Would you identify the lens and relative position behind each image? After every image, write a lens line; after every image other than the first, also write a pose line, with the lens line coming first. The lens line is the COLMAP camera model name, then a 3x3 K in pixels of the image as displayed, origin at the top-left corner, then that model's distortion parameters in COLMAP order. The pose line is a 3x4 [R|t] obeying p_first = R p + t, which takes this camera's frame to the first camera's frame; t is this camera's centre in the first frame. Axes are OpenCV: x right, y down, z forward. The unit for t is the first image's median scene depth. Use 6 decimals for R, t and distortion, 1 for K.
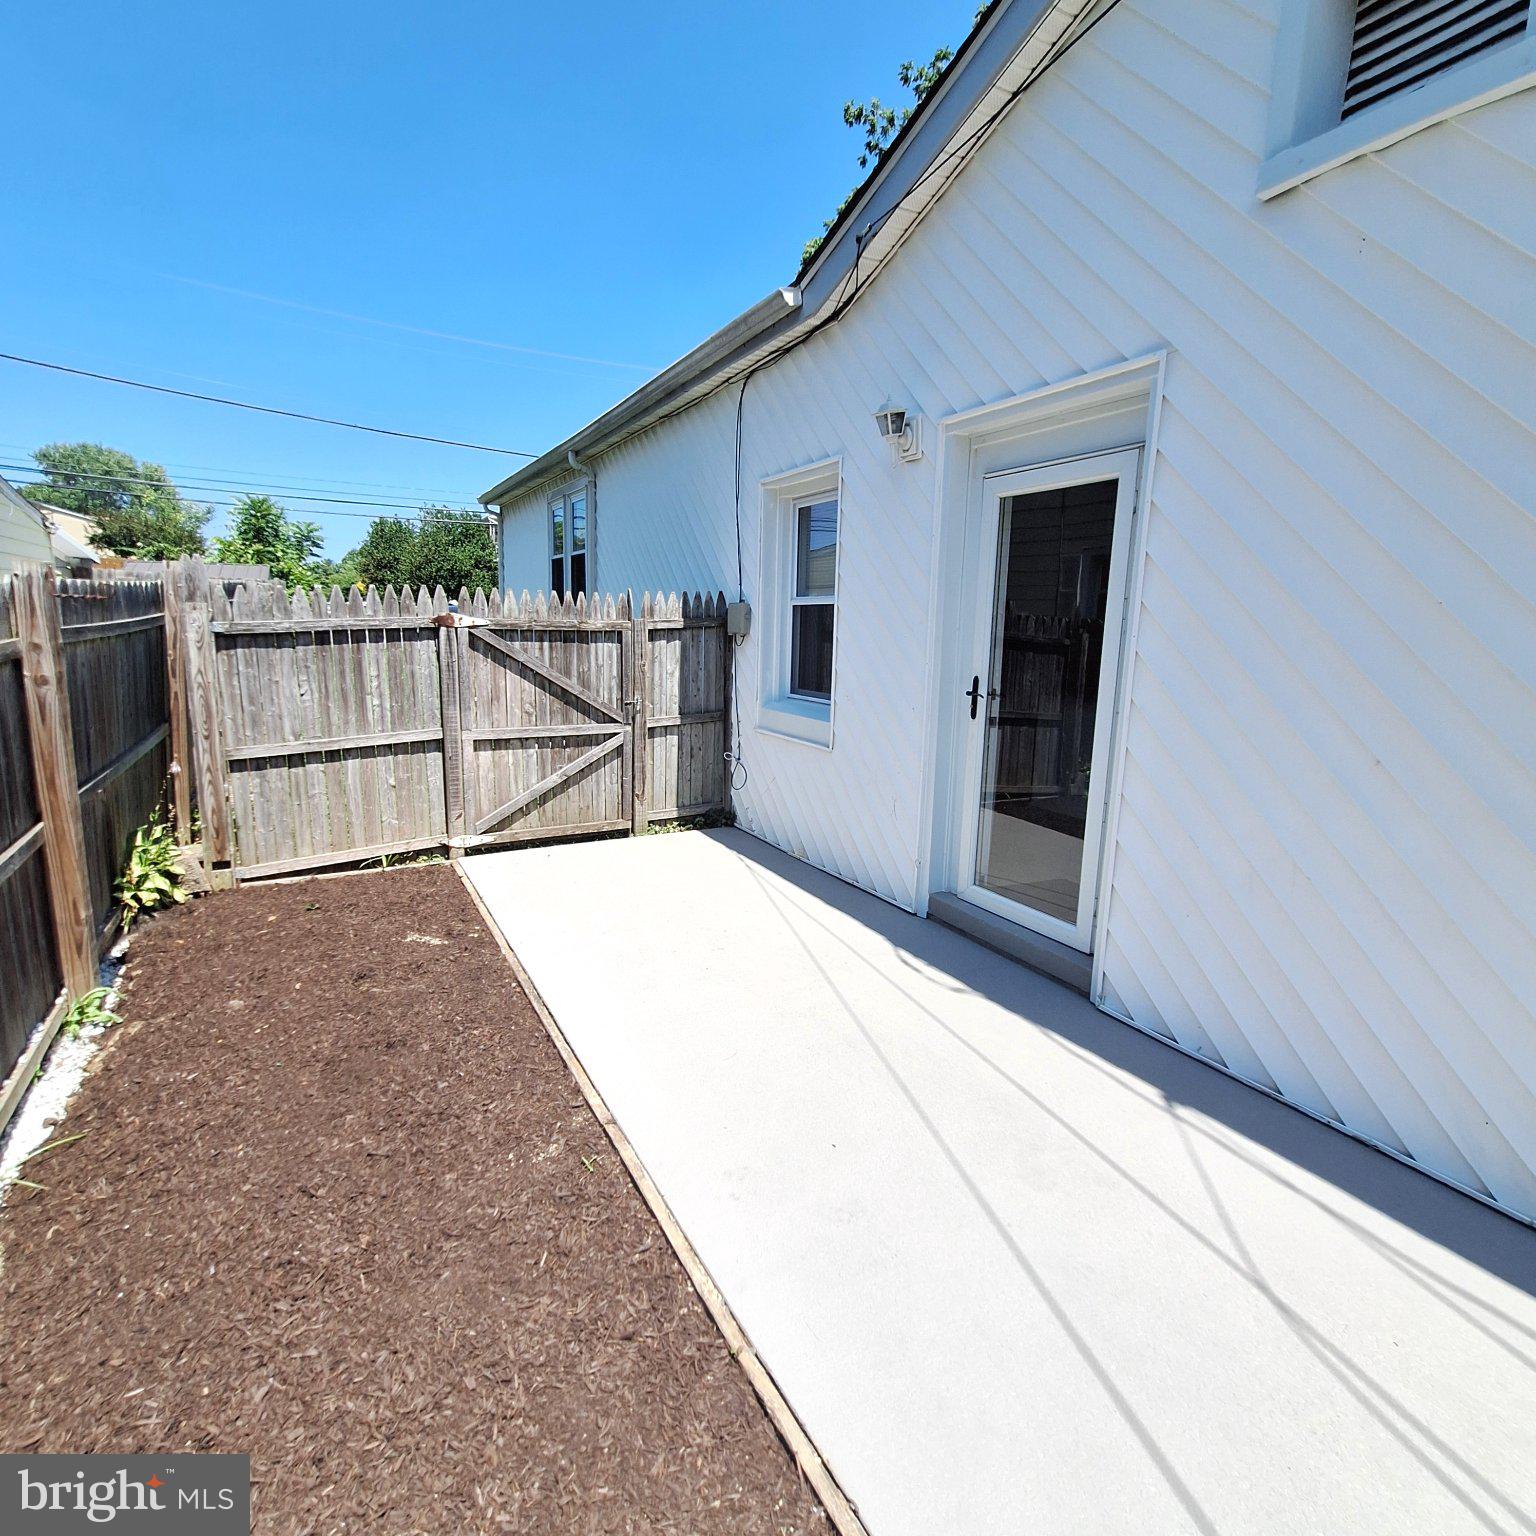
lens RADIAL K [[815.7, 0, 770.3], [0, 815.7, 768.3], [0, 0, 1]] dist [0.006554, 0.000279]
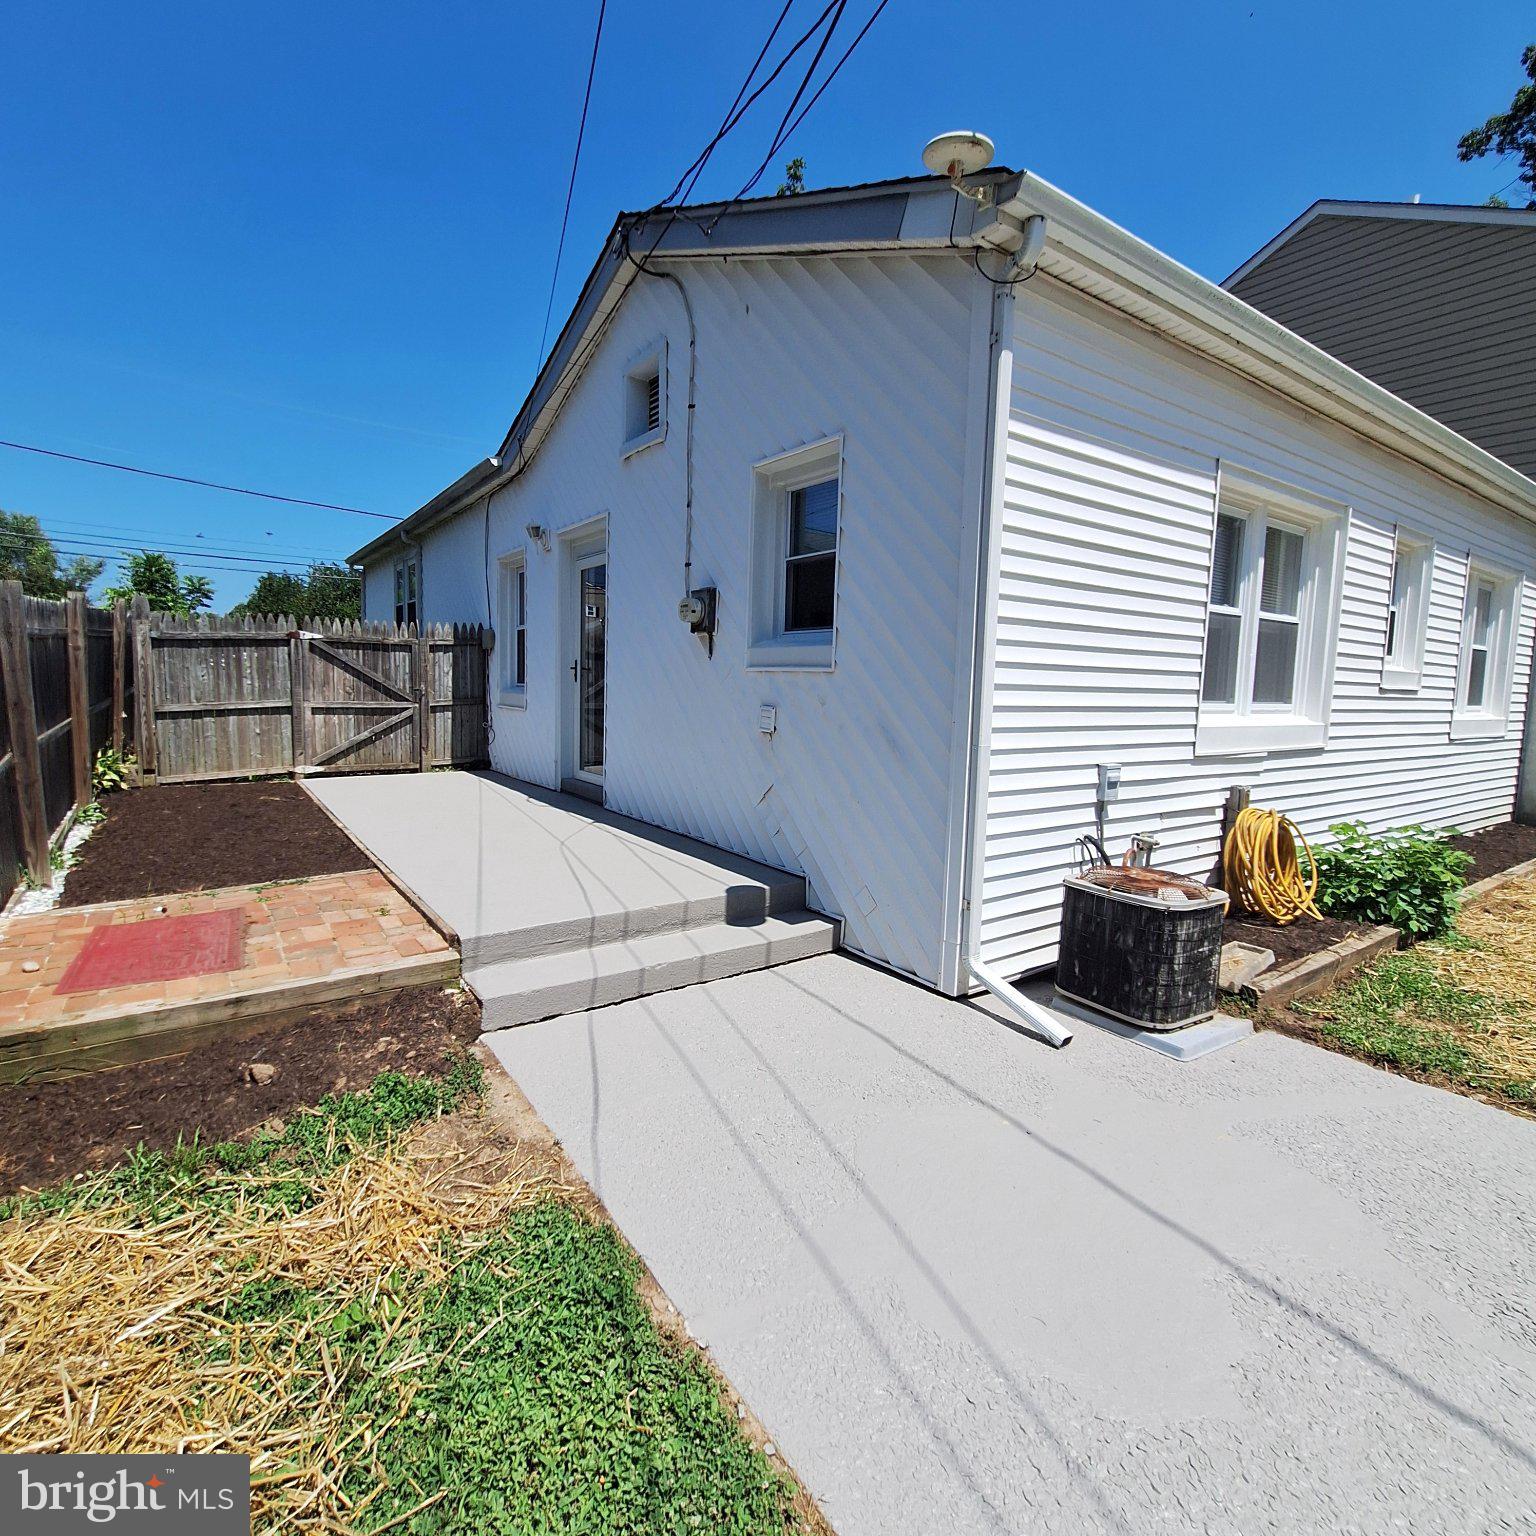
lens RADIAL K [[815.7, 0, 769.1], [0, 815.7, 762.7], [0, 0, 1]] dist [0.006554, 0.000279]
pose [[0.994393, -0.007915, 0.105454, 0.376975], [0.016041, 0.996946, -0.076434, 0.215506], [-0.104526, 0.077697, 0.991482, -0.718450]]
